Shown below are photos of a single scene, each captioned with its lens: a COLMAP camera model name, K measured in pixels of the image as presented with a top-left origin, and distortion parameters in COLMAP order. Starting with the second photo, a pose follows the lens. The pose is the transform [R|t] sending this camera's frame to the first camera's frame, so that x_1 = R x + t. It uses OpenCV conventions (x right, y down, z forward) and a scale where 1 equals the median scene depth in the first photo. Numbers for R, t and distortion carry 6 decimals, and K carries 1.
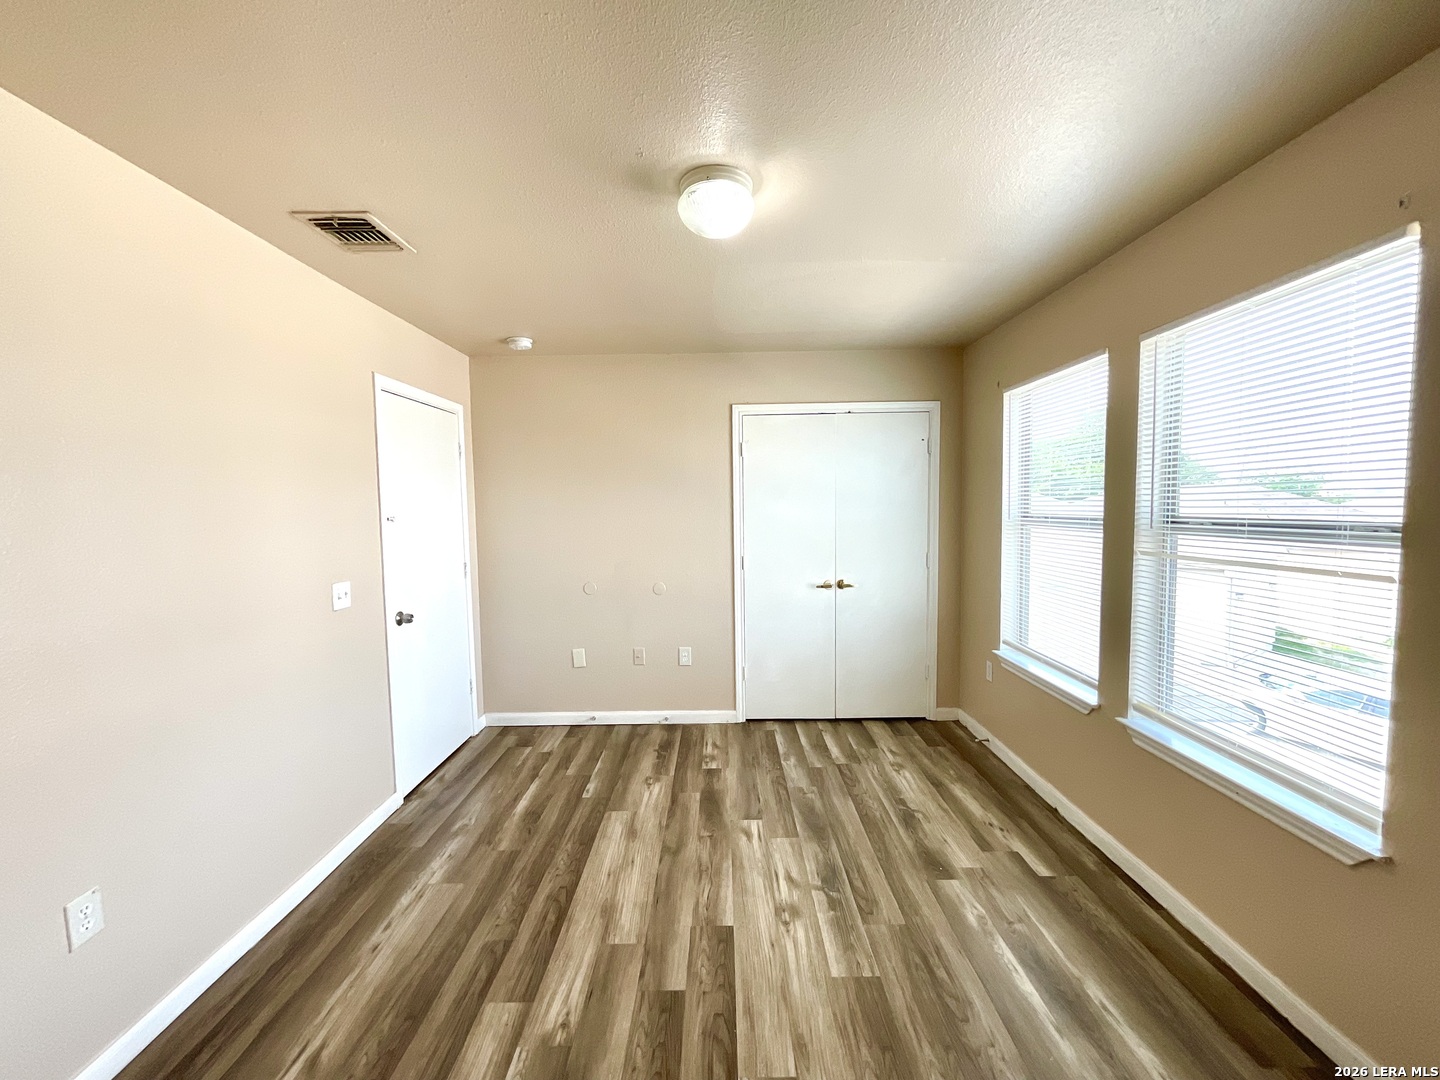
lens RADIAL K [[580.1, 0, 719.2], [0, 580.1, 542.0], [0, 0, 1]] dist [-0.010560, 0.004482]
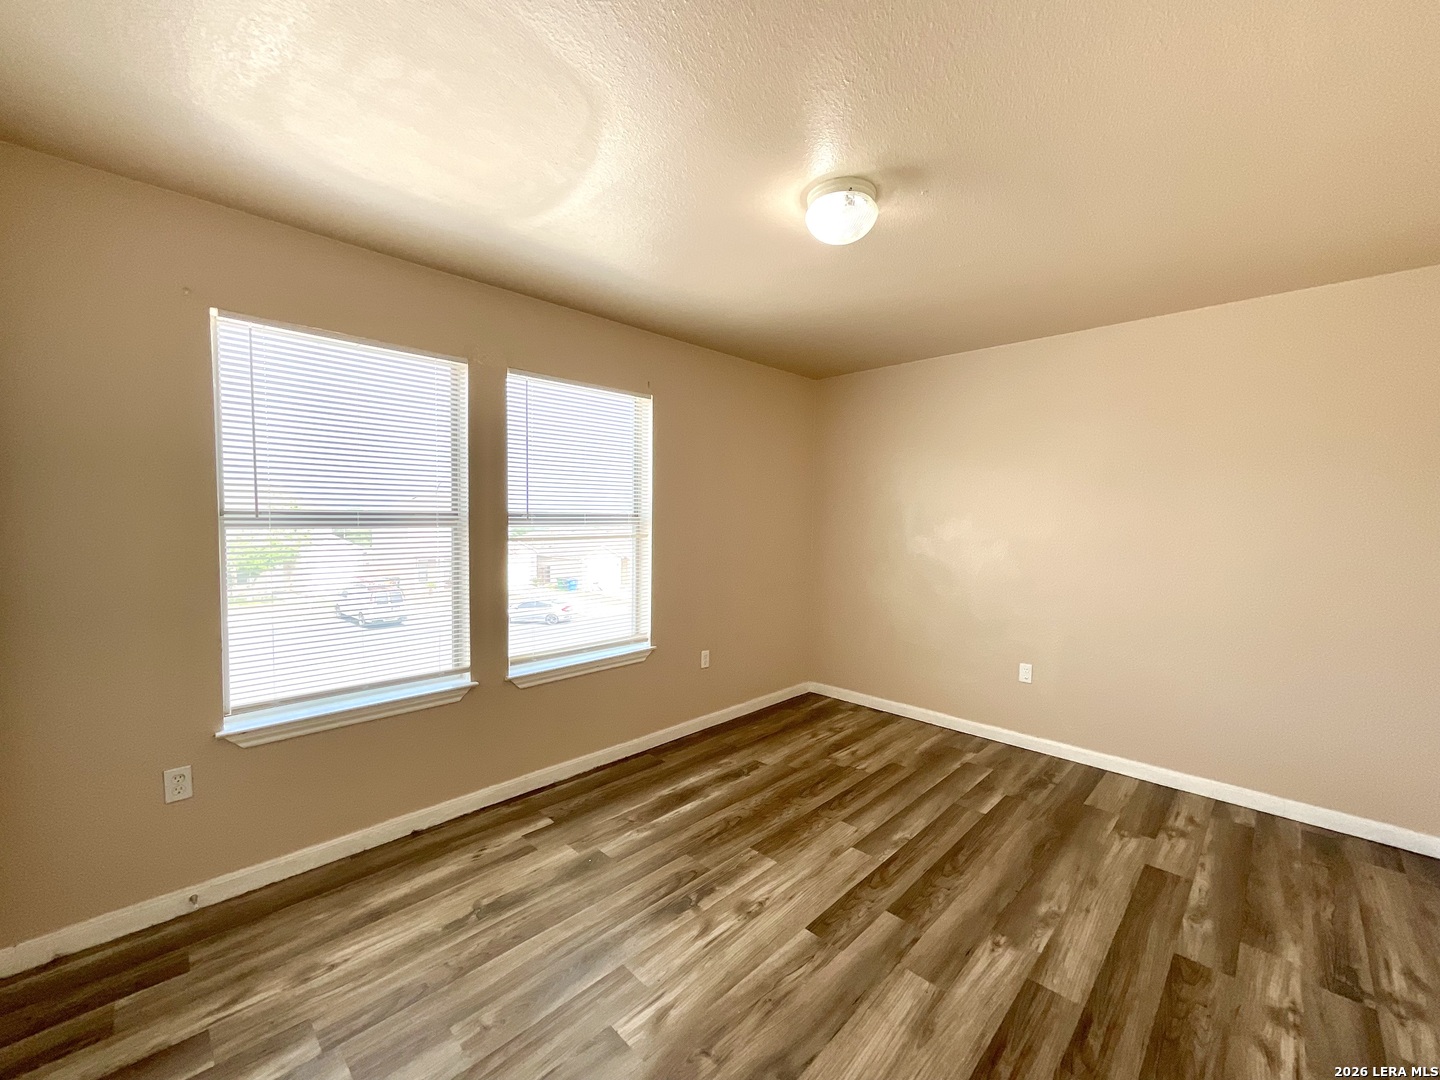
lens RADIAL K [[580.1, 0, 719.2], [0, 580.1, 542.0], [0, 0, 1]] dist [-0.010560, 0.004482]
pose [[-0.717130, -0.021723, 0.696601, -0.438650], [0.045805, 0.995884, 0.078210, -0.049775], [-0.695433, 0.087995, -0.713183, 1.429022]]
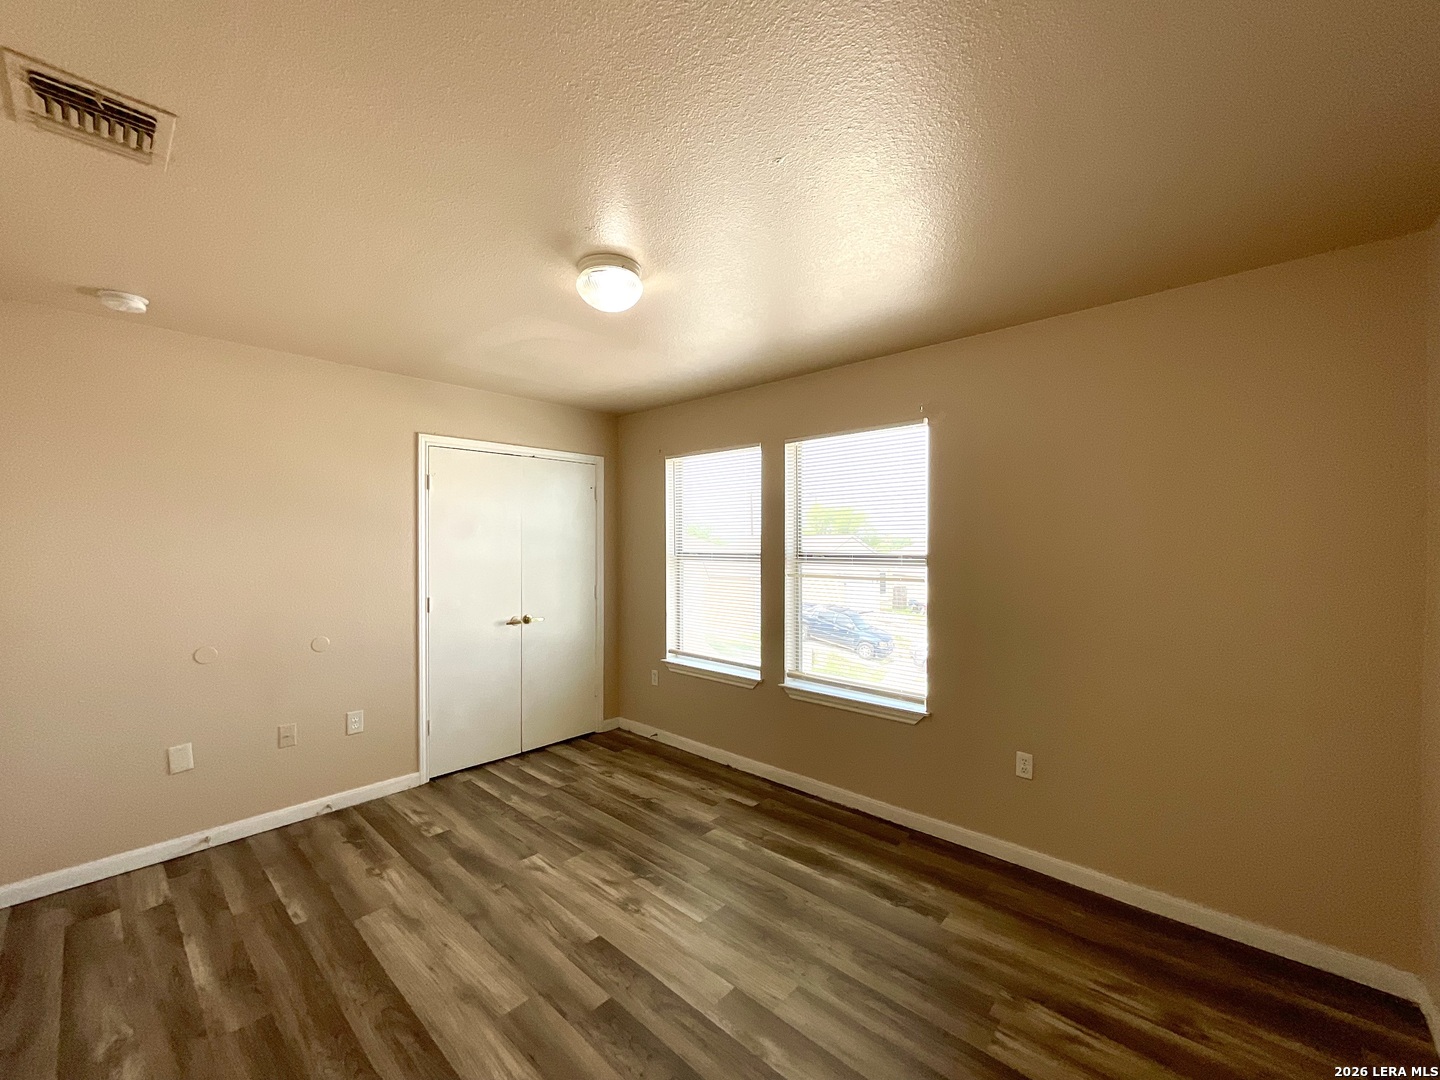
lens RADIAL K [[580.1, 0, 719.2], [0, 580.1, 542.0], [0, 0, 1]] dist [-0.010560, 0.004482]
pose [[0.671311, 0.012879, 0.741064, -0.517724], [0.037794, 0.997953, -0.051581, 0.002082], [-0.740211, 0.062634, 0.669451, 0.063758]]
